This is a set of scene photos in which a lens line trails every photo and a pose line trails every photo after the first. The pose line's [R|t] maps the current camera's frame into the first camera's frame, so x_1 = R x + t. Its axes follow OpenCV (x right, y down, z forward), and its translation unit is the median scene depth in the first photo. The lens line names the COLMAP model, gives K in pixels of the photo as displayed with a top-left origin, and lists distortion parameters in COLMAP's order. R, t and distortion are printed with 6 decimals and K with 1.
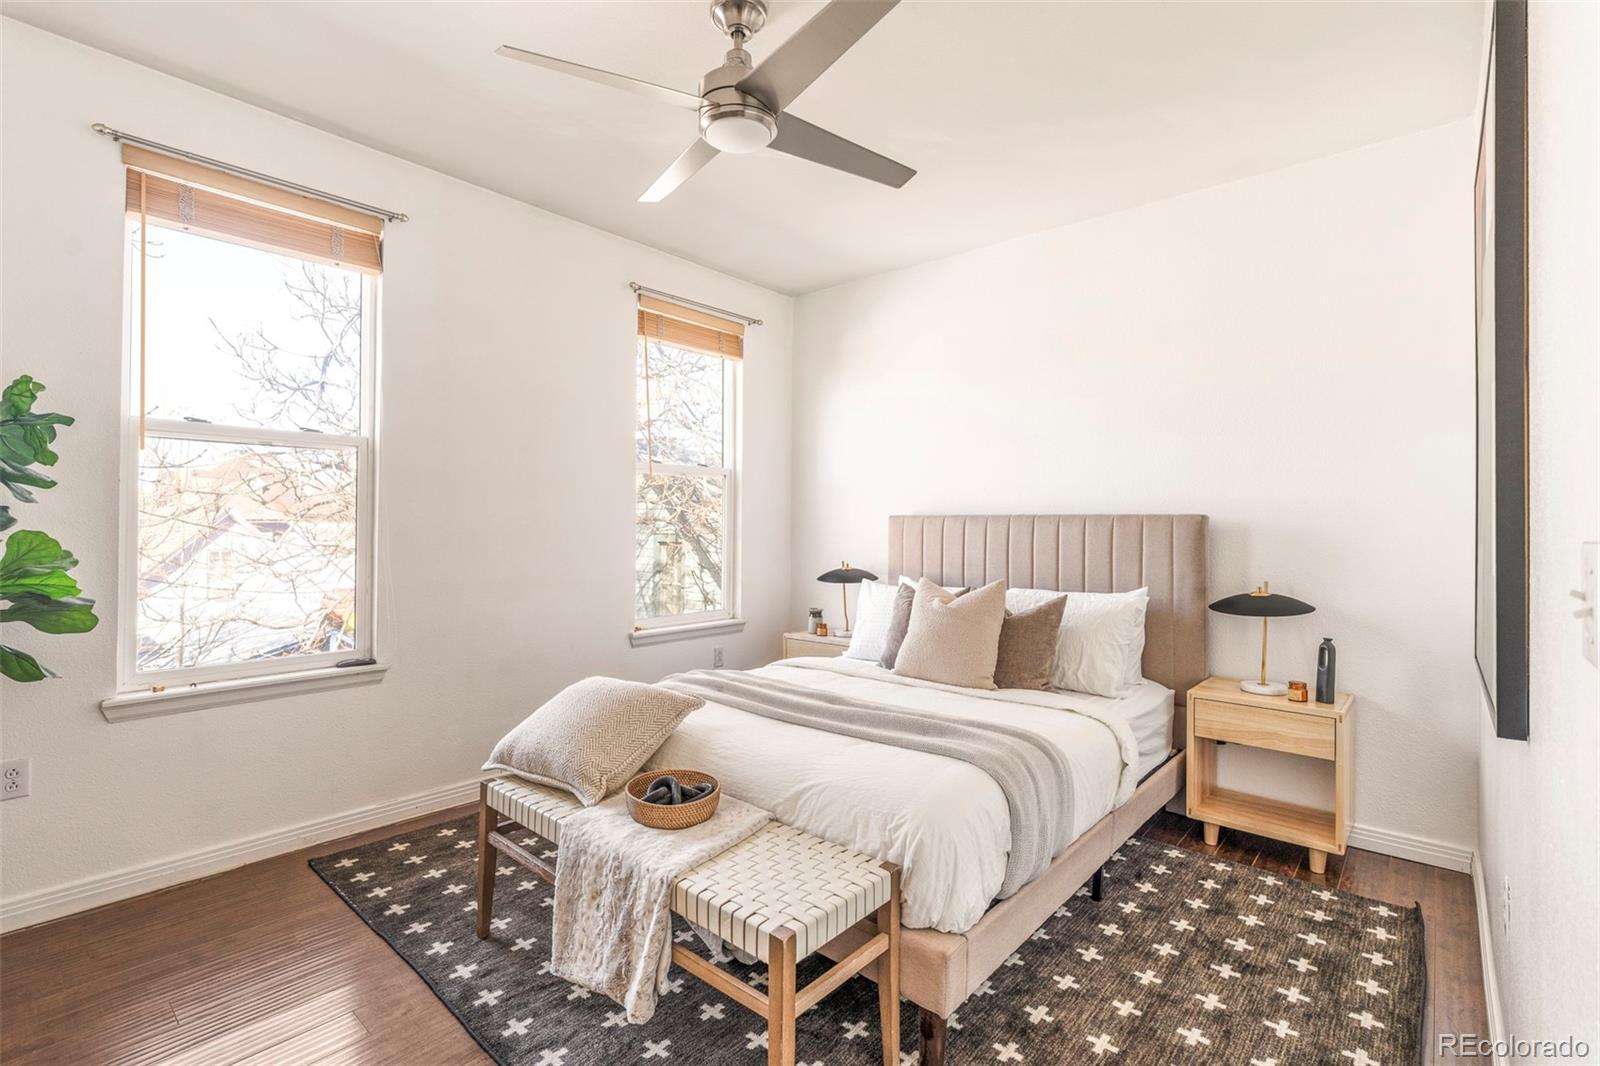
lens RADIAL K [[751.2, 0, 795.3], [0, 751.2, 518.4], [0, 0, 1]] dist [-0.006987, -0.002542]
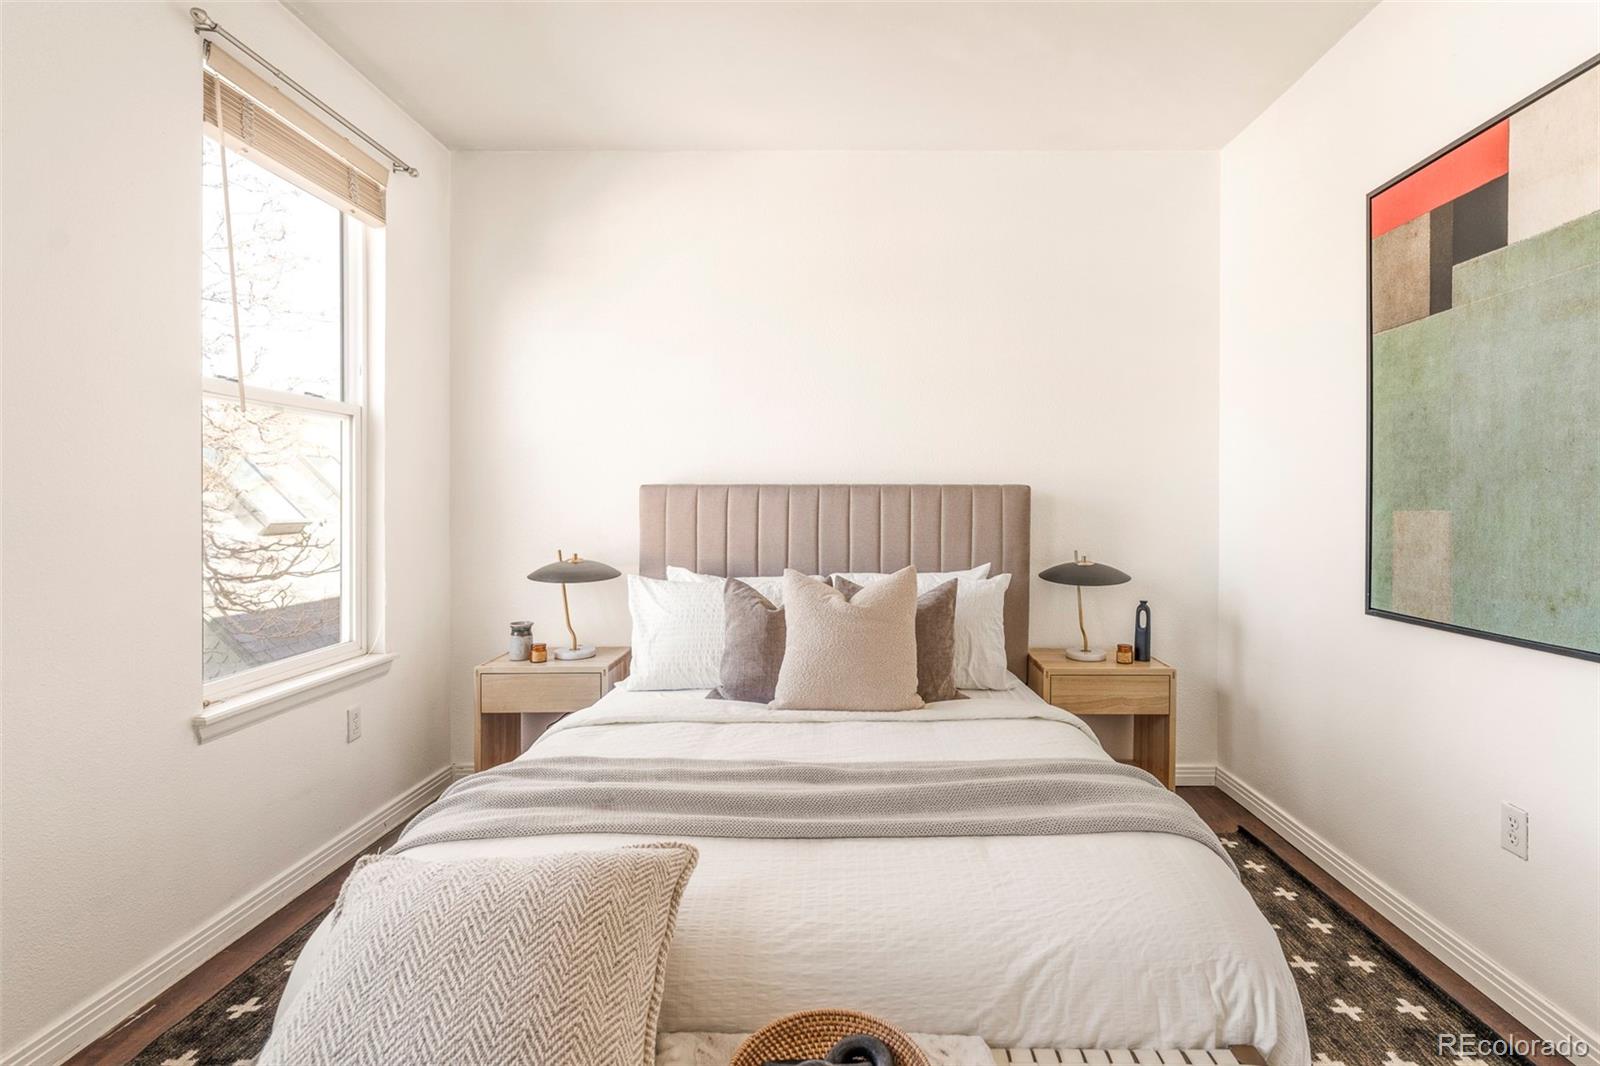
lens RADIAL K [[751.2, 0, 841.0], [0, 751.2, 505.7], [0, 0, 1]] dist [-0.006987, -0.002542]
pose [[0.742835, -0.010754, 0.669388, -0.287944], [-0.000499, 0.999862, 0.016617, 0.005116], [-0.669474, -0.012678, 0.742727, 0.431252]]
